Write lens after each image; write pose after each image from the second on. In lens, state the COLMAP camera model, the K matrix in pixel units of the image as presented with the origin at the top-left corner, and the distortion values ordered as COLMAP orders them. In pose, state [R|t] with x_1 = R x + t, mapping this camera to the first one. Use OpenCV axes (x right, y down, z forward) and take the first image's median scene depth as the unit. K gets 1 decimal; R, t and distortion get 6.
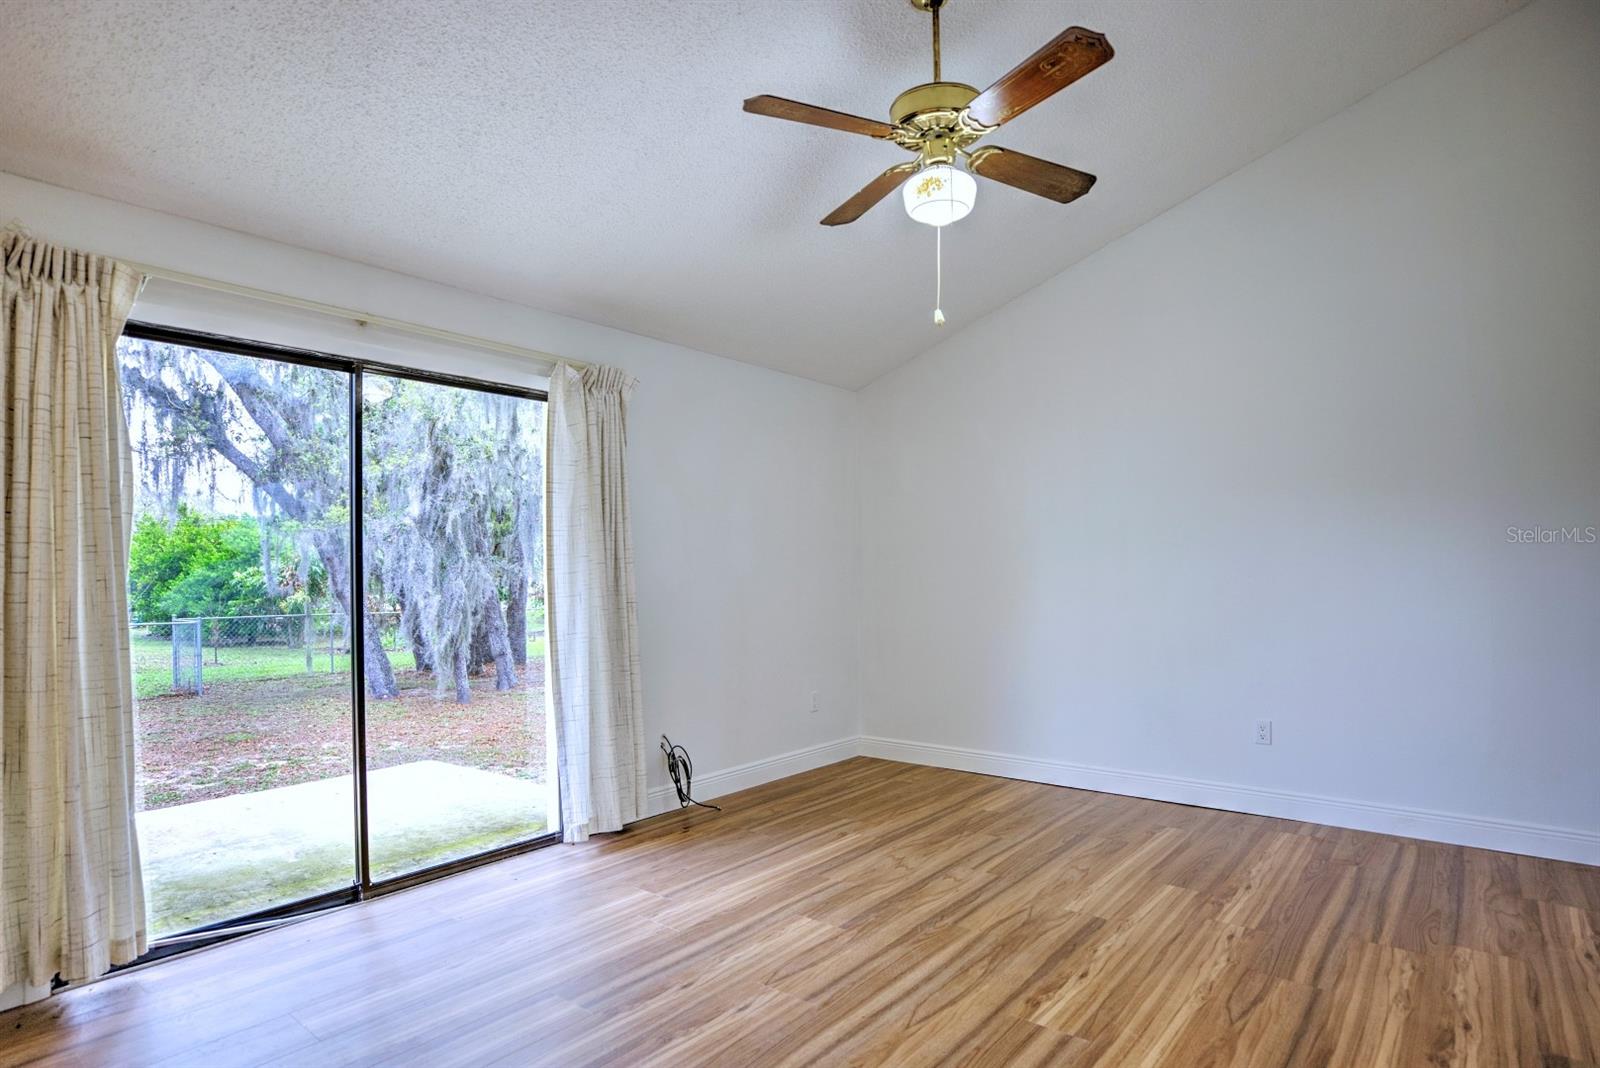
lens RADIAL K [[860.8, 0, 800.0], [0, 860.8, 534.0], [0, 0, 1]] dist [-0.003276, -0.000280]
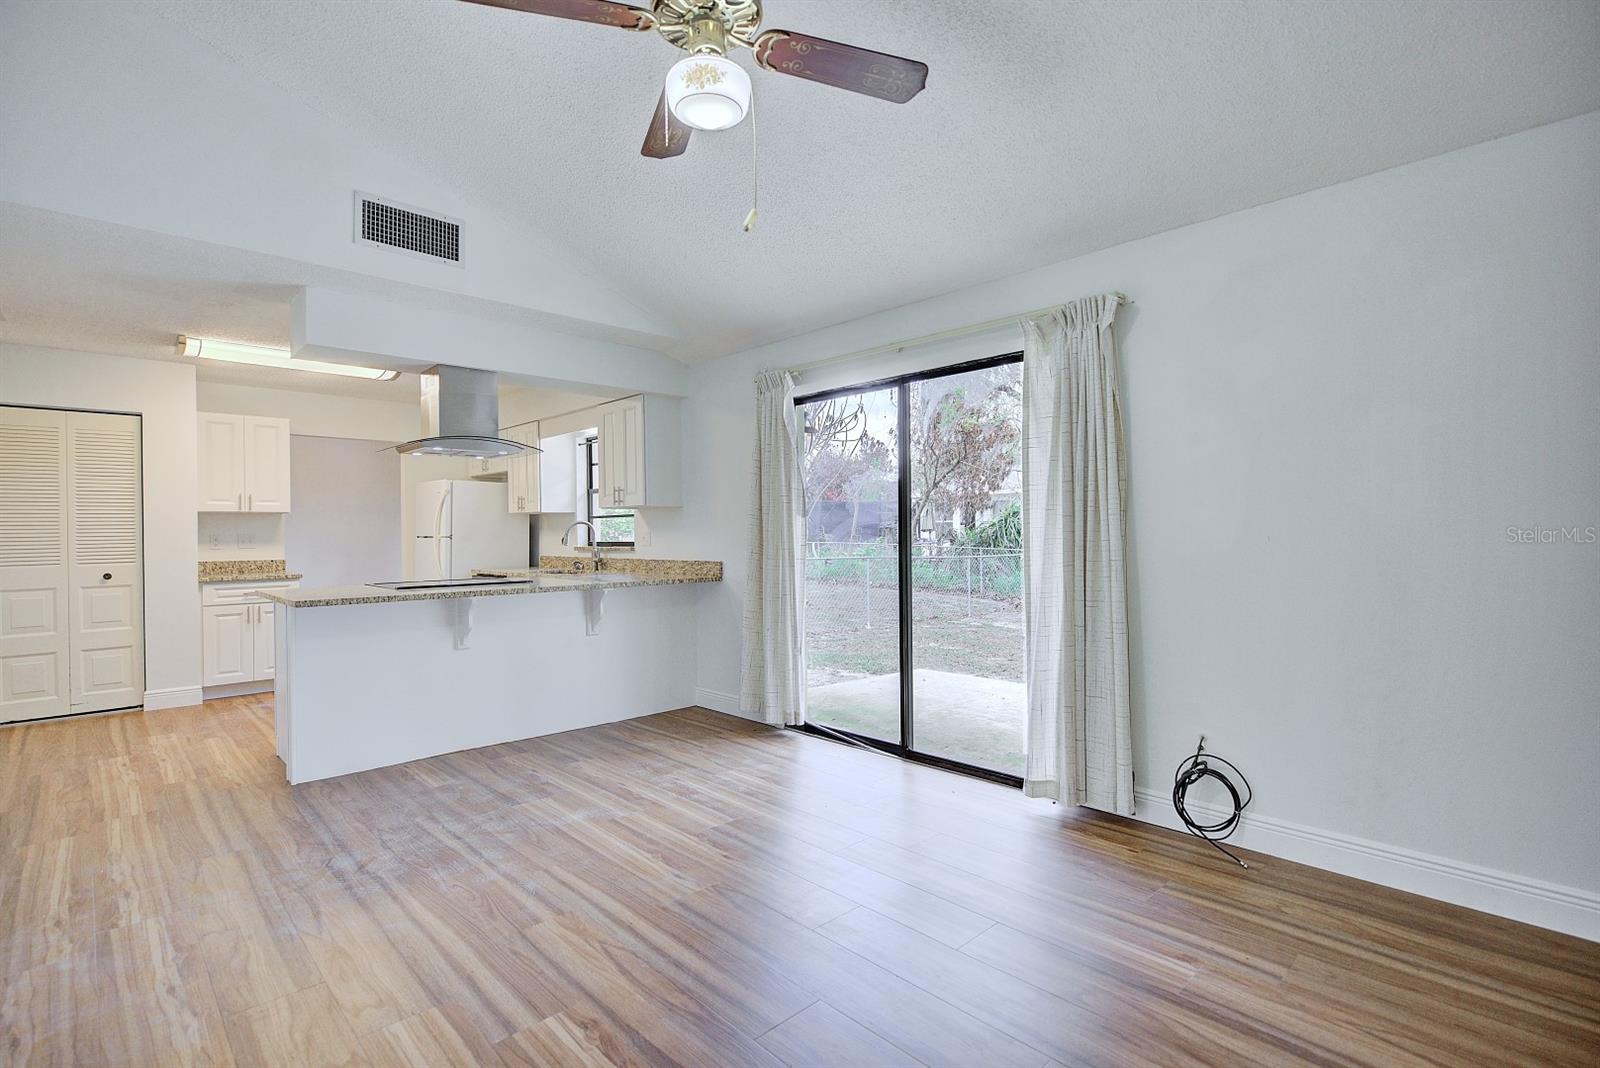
lens RADIAL K [[756.1, 0, 800.0], [0, 756.1, 534.0], [0, 0, 1]] dist [0.002523, 0.000974]
pose [[-0.110365, 0.011624, -0.993823, 0.717195], [0.046114, 0.998915, 0.006563, 0.038297], [0.992821, -0.045105, -0.110781, 0.941662]]
